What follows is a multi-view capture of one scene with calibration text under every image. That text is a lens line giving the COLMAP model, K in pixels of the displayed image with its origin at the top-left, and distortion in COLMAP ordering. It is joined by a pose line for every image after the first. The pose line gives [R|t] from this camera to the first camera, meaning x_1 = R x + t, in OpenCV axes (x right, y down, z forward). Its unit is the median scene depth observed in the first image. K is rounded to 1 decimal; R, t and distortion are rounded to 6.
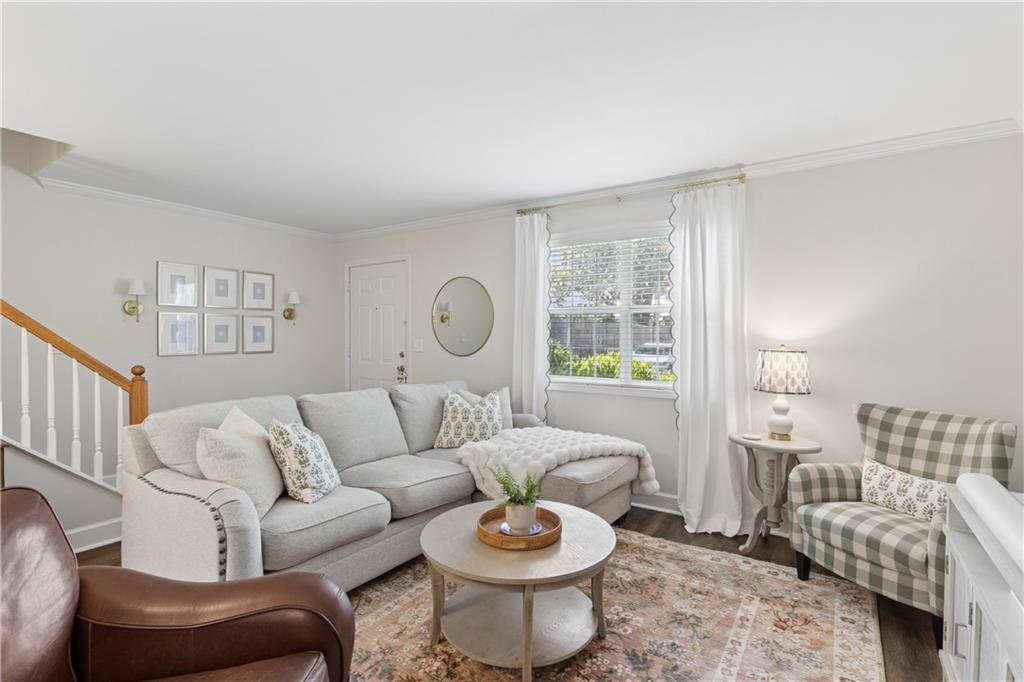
lens RADIAL K [[491.0, 0, 512.8], [0, 491.0, 333.3], [0, 0, 1]] dist [0.009800, -0.001660]
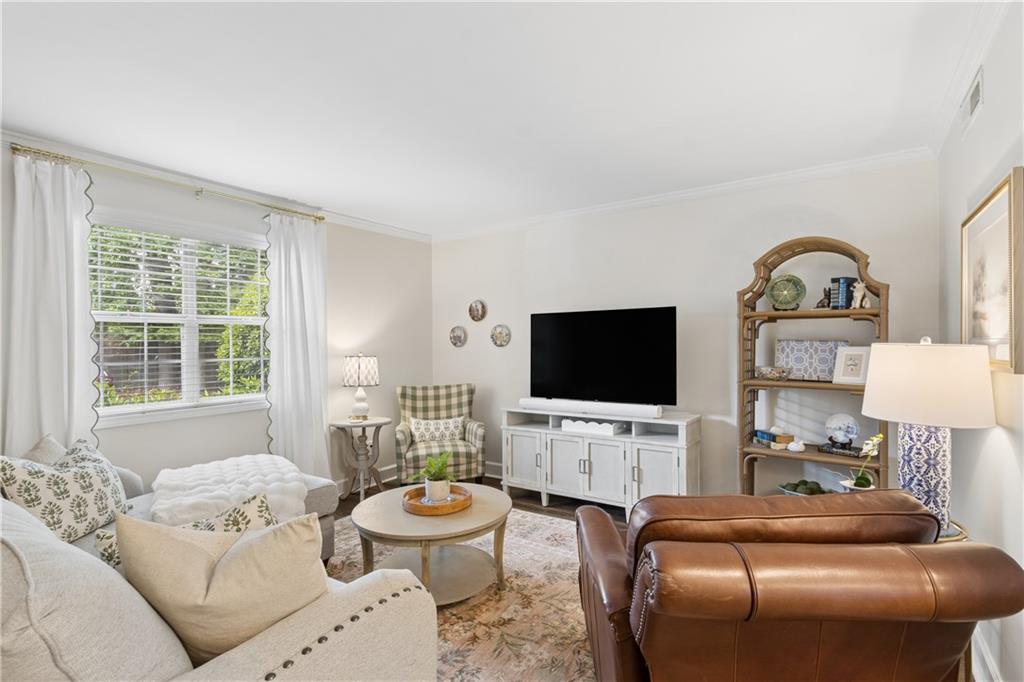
lens RADIAL K [[491.0, 0, 513.9], [0, 491.0, 344.1], [0, 0, 1]] dist [0.009800, -0.001660]
pose [[0.012501, -0.012849, 0.999839, -0.902011], [0.002243, 0.999915, 0.012822, -0.019520], [-0.999919, 0.002082, 0.012528, 0.587707]]
